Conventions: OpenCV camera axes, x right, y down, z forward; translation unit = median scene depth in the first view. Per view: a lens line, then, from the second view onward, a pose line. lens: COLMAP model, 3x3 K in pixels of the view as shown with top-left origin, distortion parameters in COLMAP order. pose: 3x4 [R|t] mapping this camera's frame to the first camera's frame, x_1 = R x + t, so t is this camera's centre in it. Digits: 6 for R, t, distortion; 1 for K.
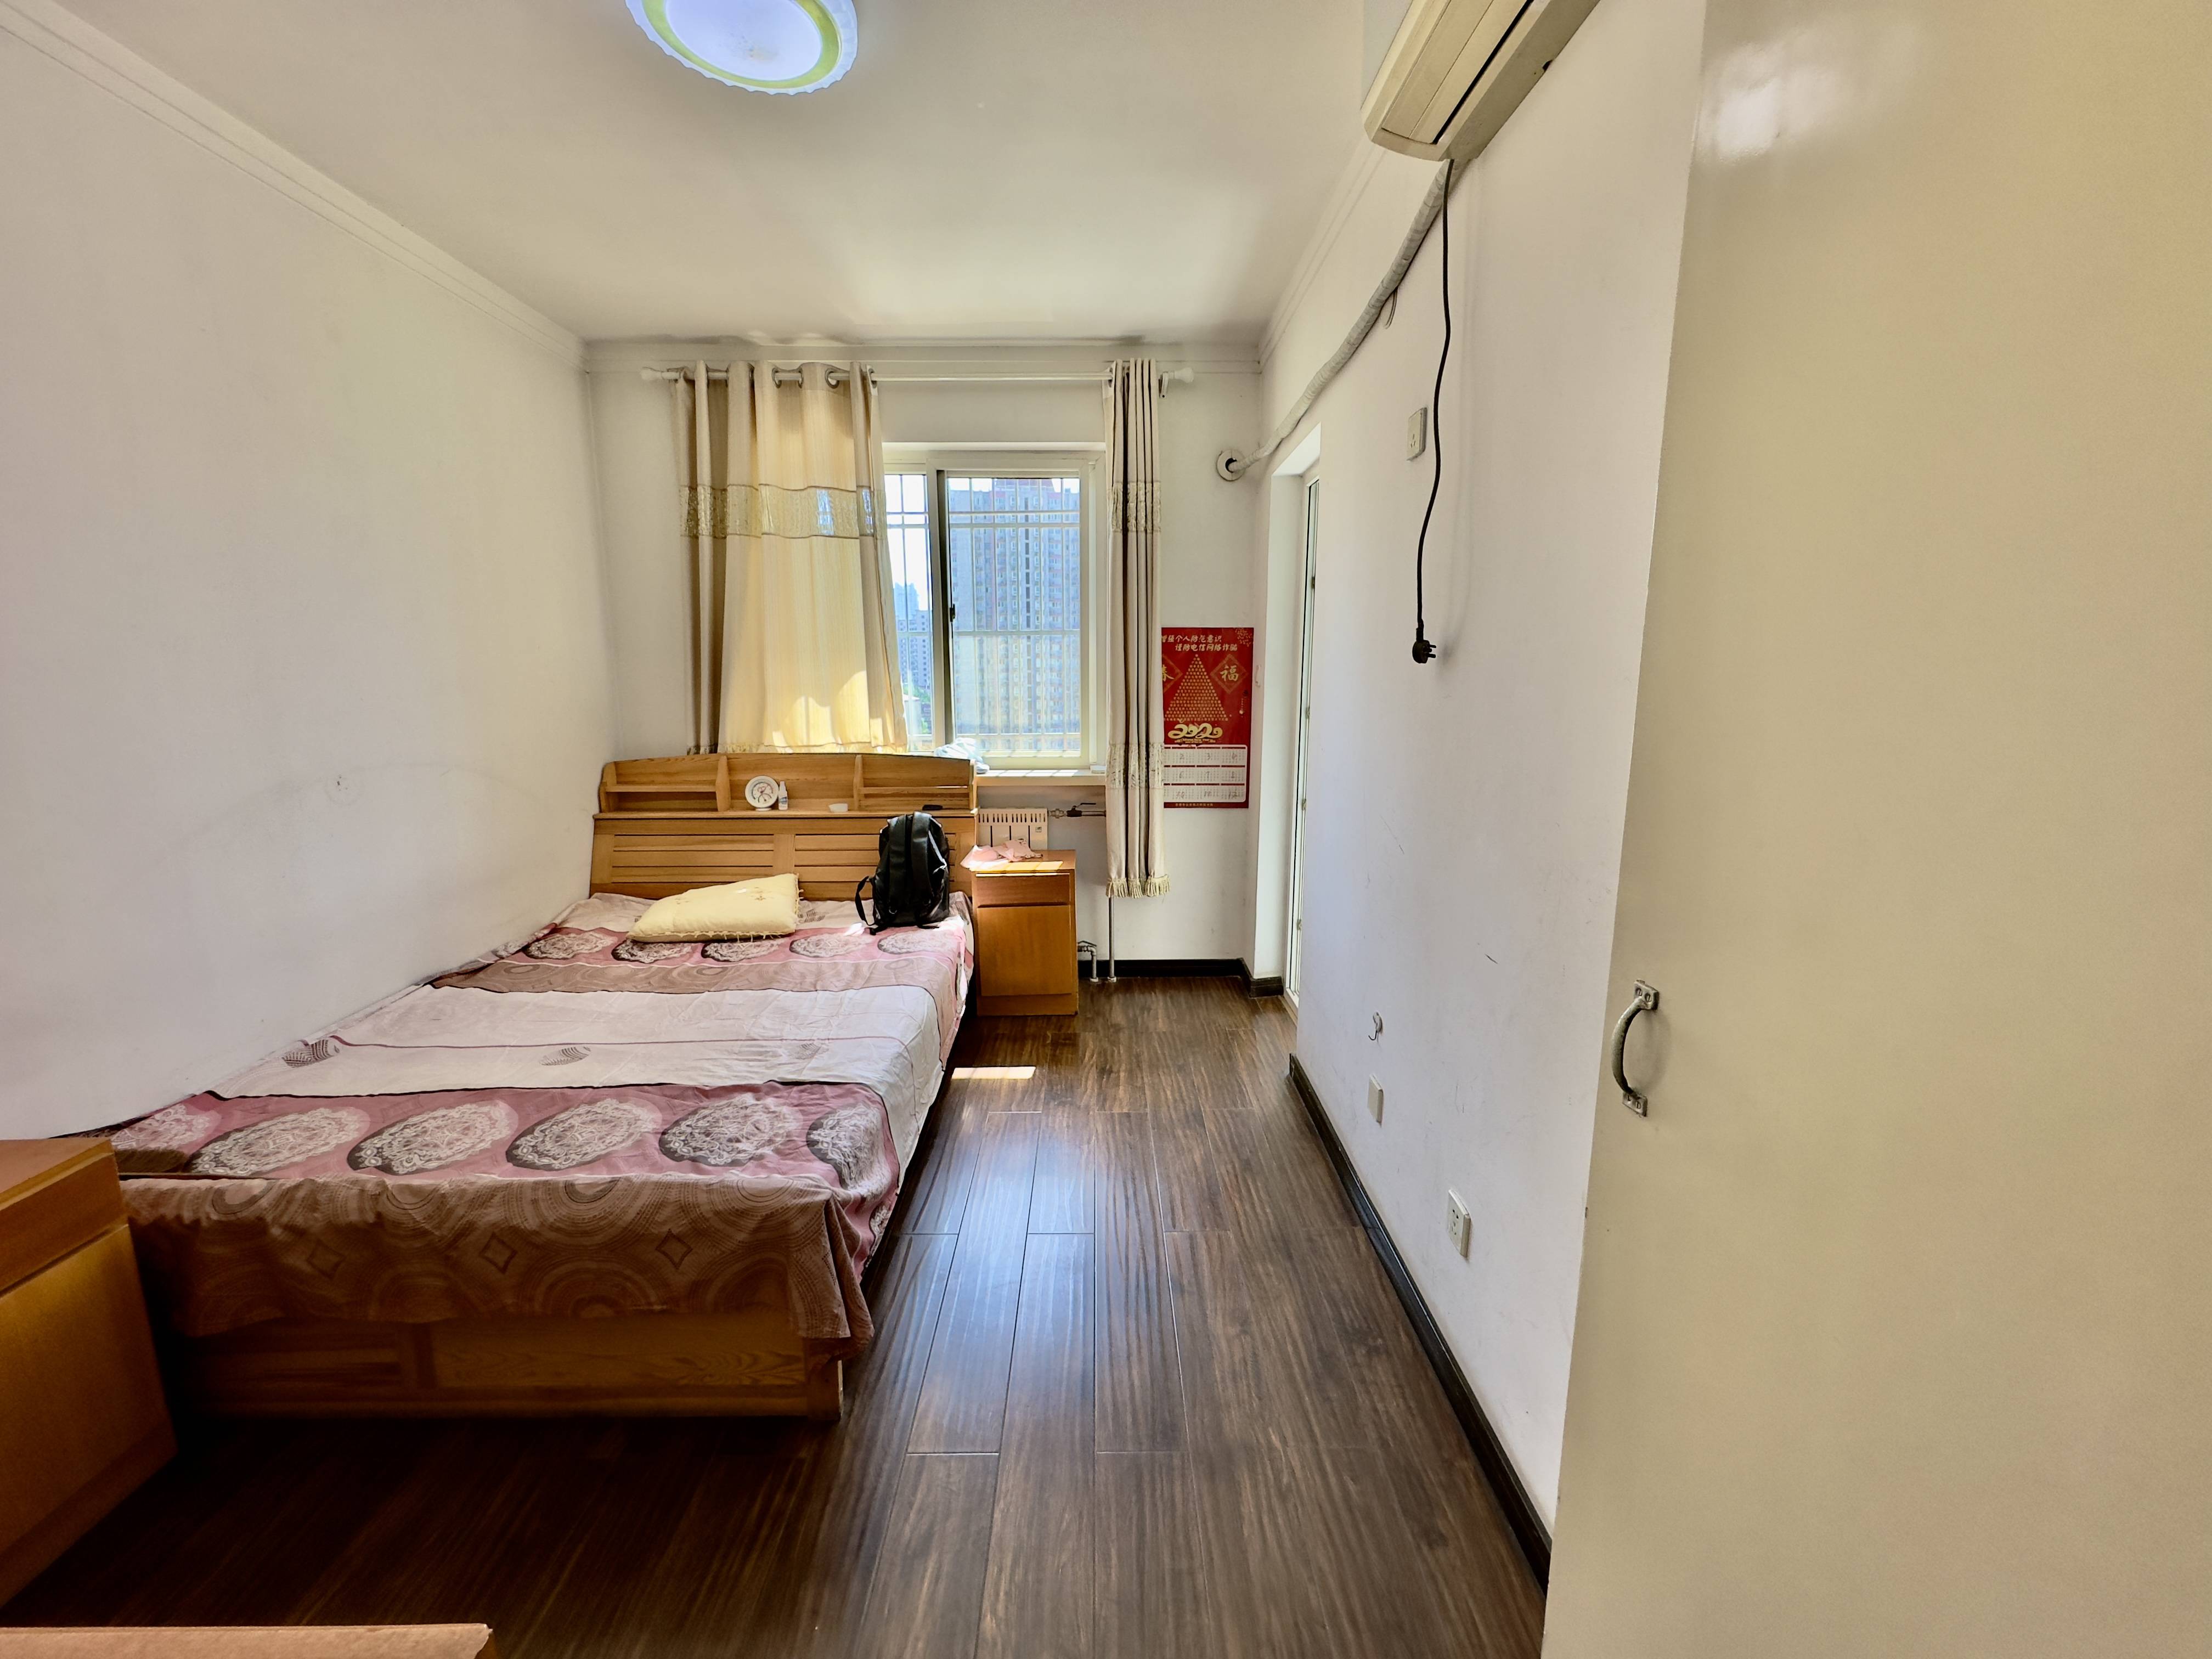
lens RADIAL K [[887.0, 0, 1104.8], [0, 887.0, 818.1], [0, 0, 1]] dist [-0.001753, 0.000680]
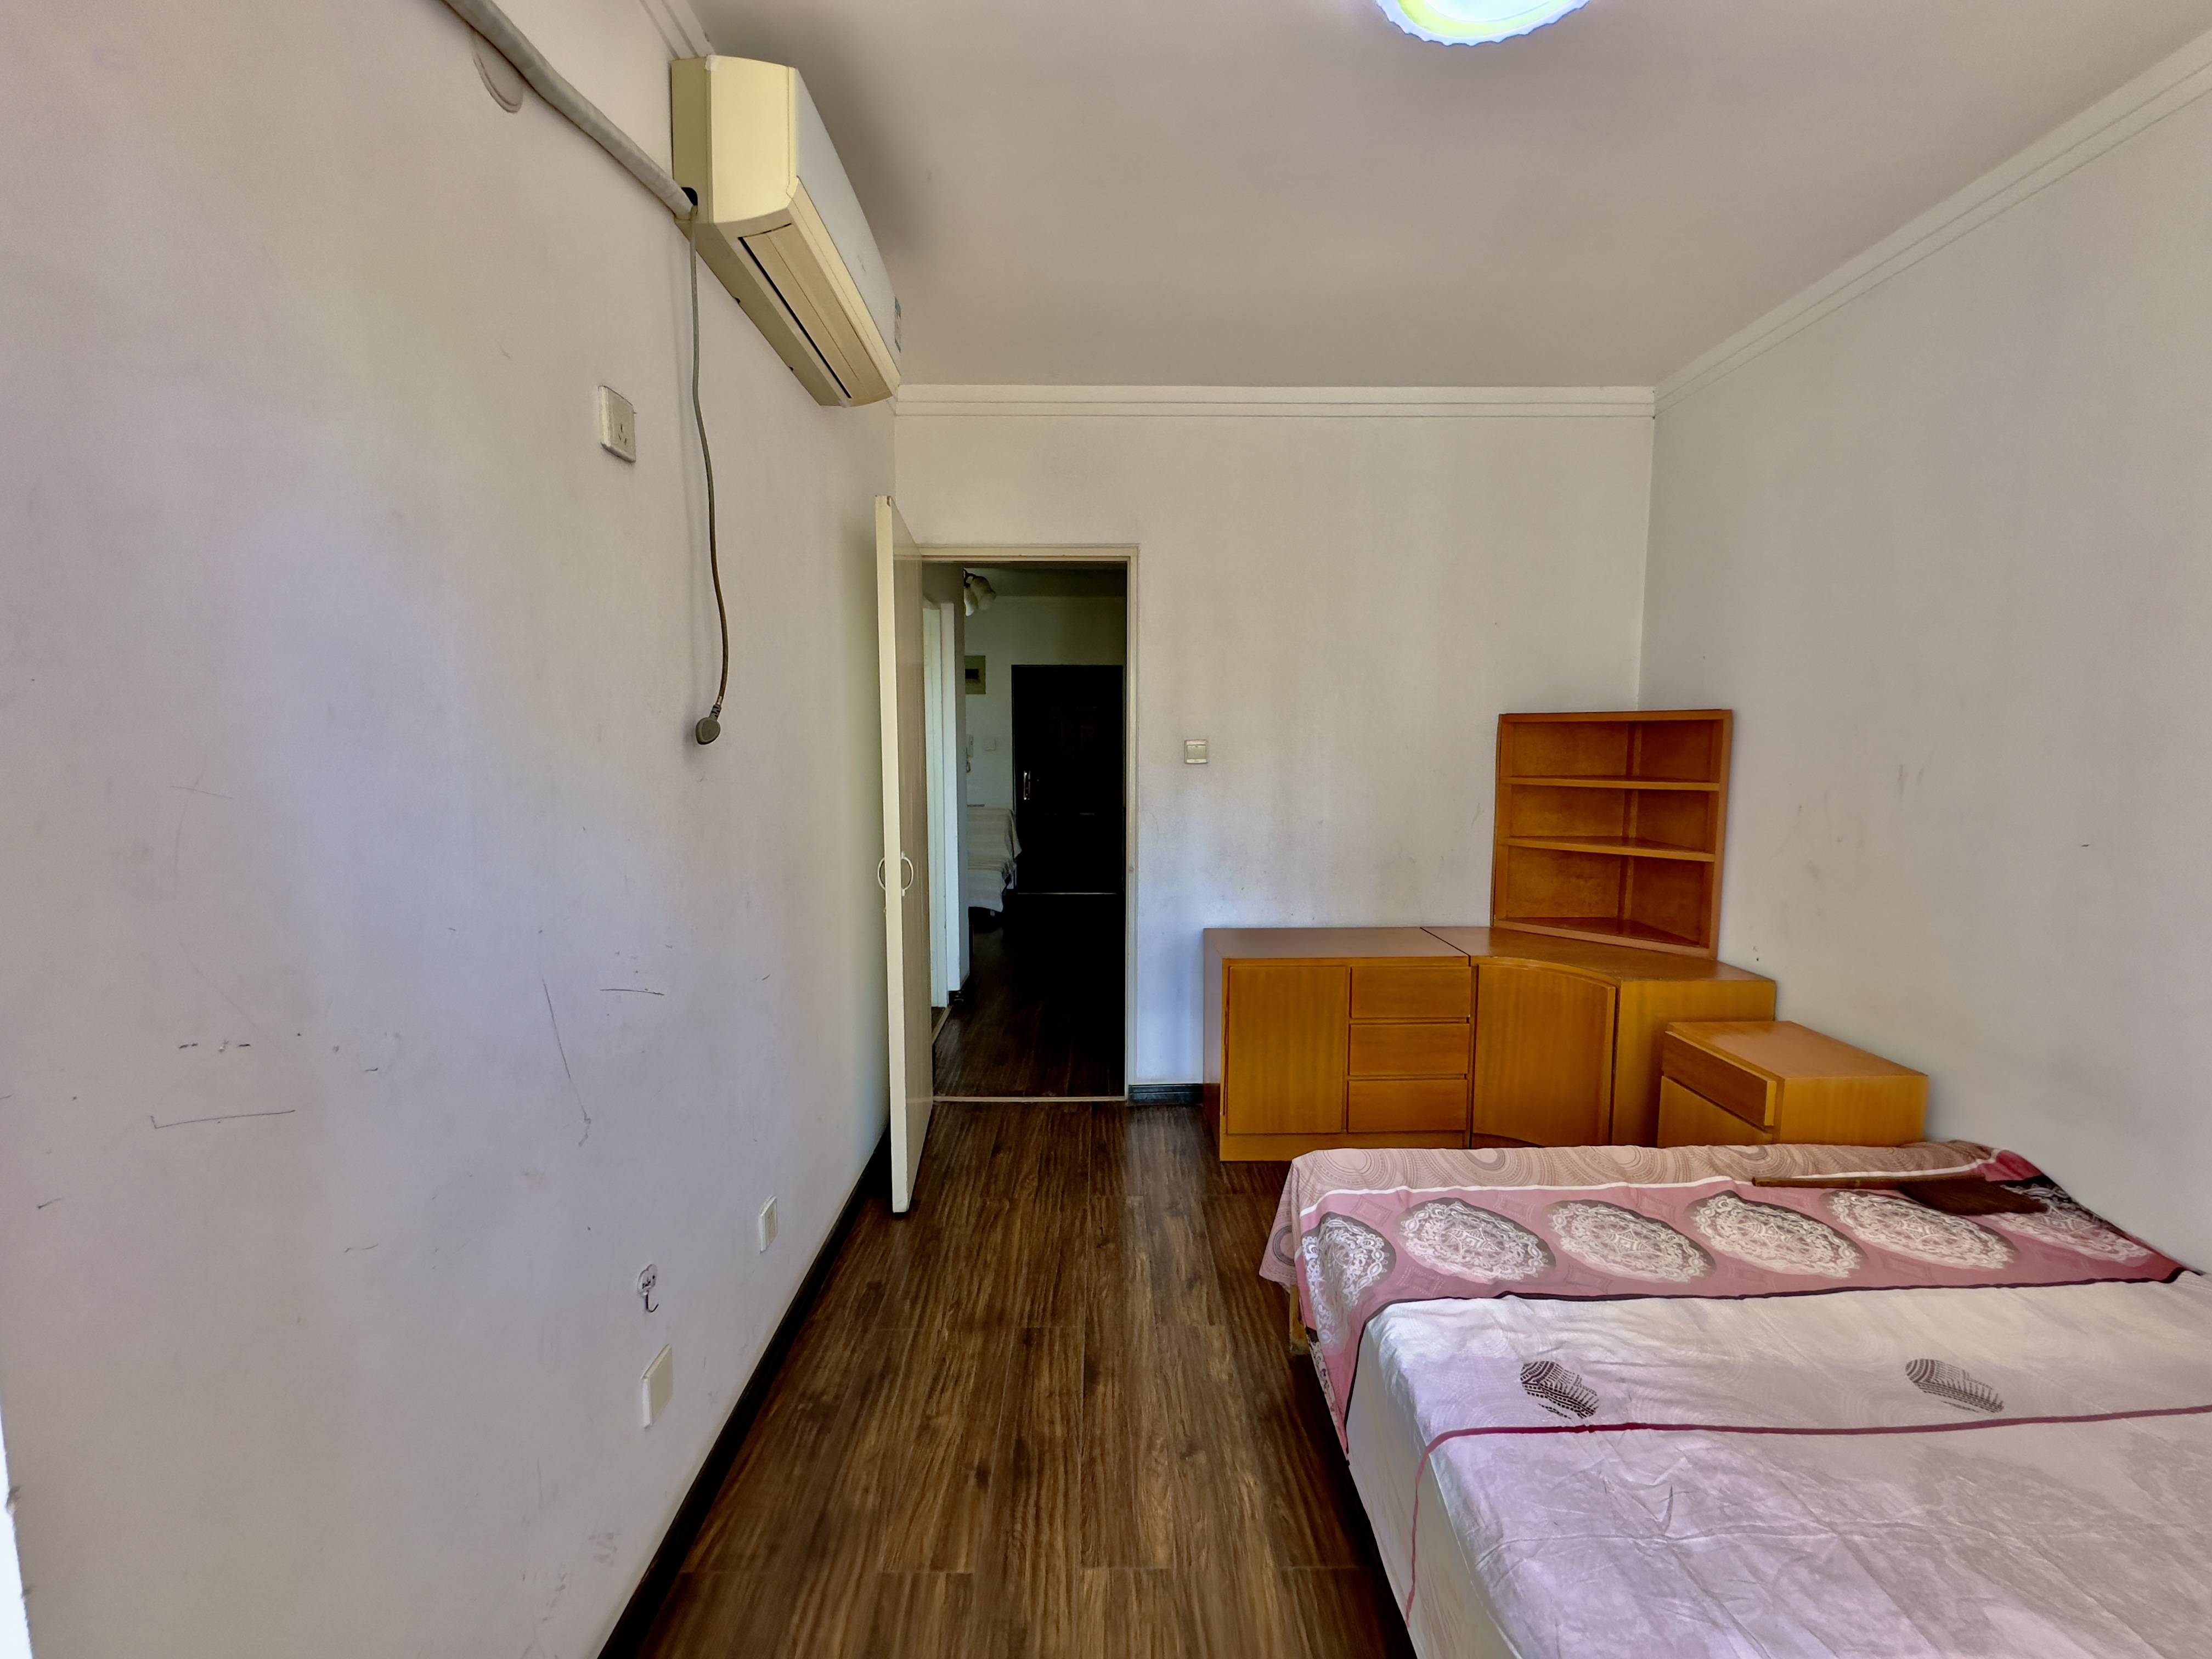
lens RADIAL K [[887.0, 0, 1102.4], [0, 887.0, 816.1], [0, 0, 1]] dist [-0.001753, 0.000680]
pose [[-0.999938, -0.000423, 0.011172, -0.045330], [0.002396, 0.967953, 0.251119, -0.316427], [-0.010920, 0.251130, -0.967892, 1.813203]]
